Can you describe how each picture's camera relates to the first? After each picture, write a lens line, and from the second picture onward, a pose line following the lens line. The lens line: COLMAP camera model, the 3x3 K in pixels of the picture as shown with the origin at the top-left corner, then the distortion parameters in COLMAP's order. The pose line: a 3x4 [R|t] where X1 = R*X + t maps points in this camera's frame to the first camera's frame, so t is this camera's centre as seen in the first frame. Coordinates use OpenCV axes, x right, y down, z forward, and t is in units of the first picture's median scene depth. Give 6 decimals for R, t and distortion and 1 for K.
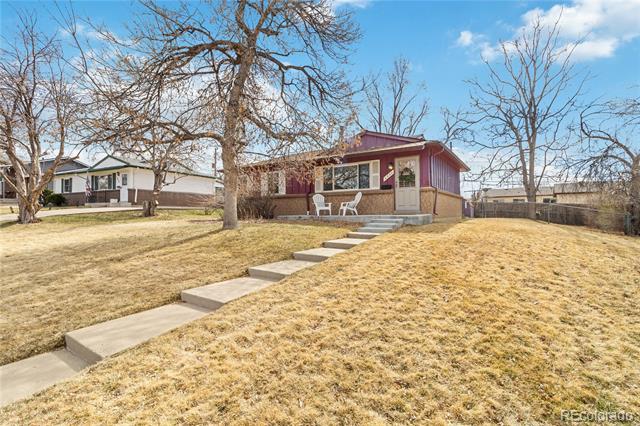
lens RADIAL K [[301.3, 0, 321.0], [0, 301.3, 210.5], [0, 0, 1]] dist [0.002908, -0.000381]
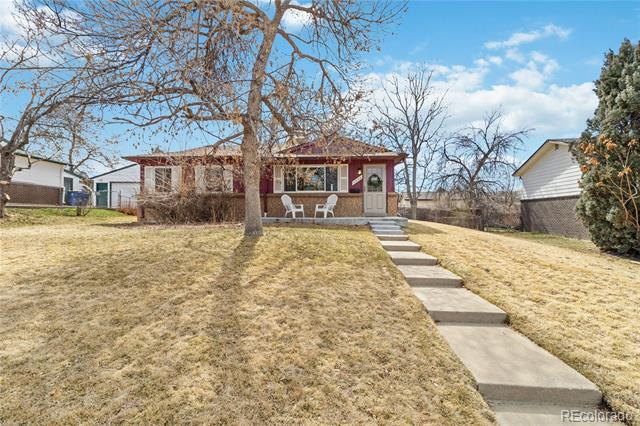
lens RADIAL K [[301.3, 0, 316.2], [0, 301.3, 213.4], [0, 0, 1]] dist [0.002908, -0.000381]
pose [[0.871919, 0.007221, 0.489596, -0.413740], [-0.010992, 0.999928, 0.004827, -0.002352], [-0.489526, -0.009590, 0.871936, 0.144397]]
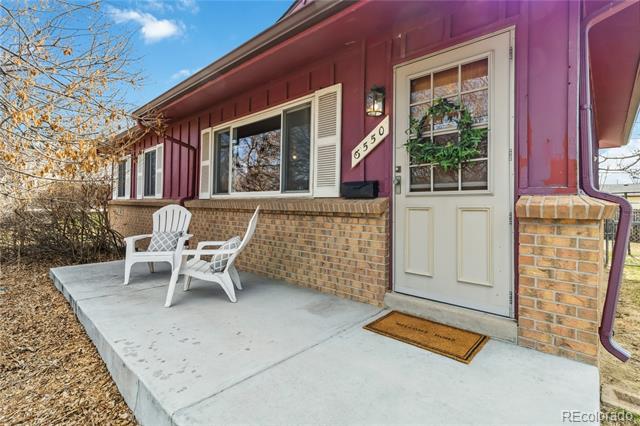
lens RADIAL K [[301.3, 0, 325.9], [0, 301.3, 205.0], [0, 0, 1]] dist [0.002908, -0.000381]
pose [[0.986957, 0.022367, -0.159425, 0.226870], [-0.021483, 0.999743, 0.007265, -0.065674], [0.159546, -0.003745, 0.987183, 0.744368]]
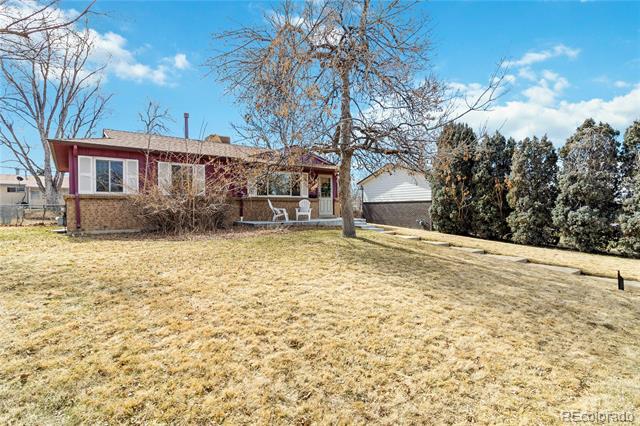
lens RADIAL K [[319.9, 0, 319.5], [0, 319.9, 211.2], [0, 0, 1]] dist [0.000215, 0.000083]
pose [[0.322201, -0.005522, 0.946655, -1.002384], [-0.006905, 0.999943, 0.008183, -0.026914], [-0.946646, -0.009173, 0.322144, 0.548049]]
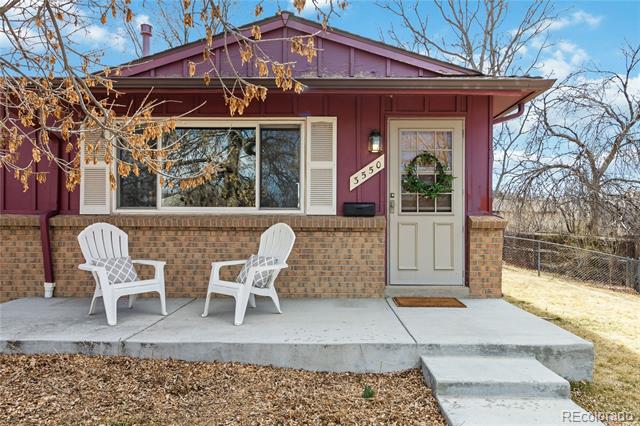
lens RADIAL K [[432.6, 0, 324.1], [0, 432.6, 233.5], [0, 0, 1]] dist [0.004305, 0.001898]
pose [[0.842929, 0.000313, 0.538025, -0.051073], [-0.017351, 0.999495, 0.026604, -0.063437], [-0.537746, -0.031761, 0.842509, 0.639852]]
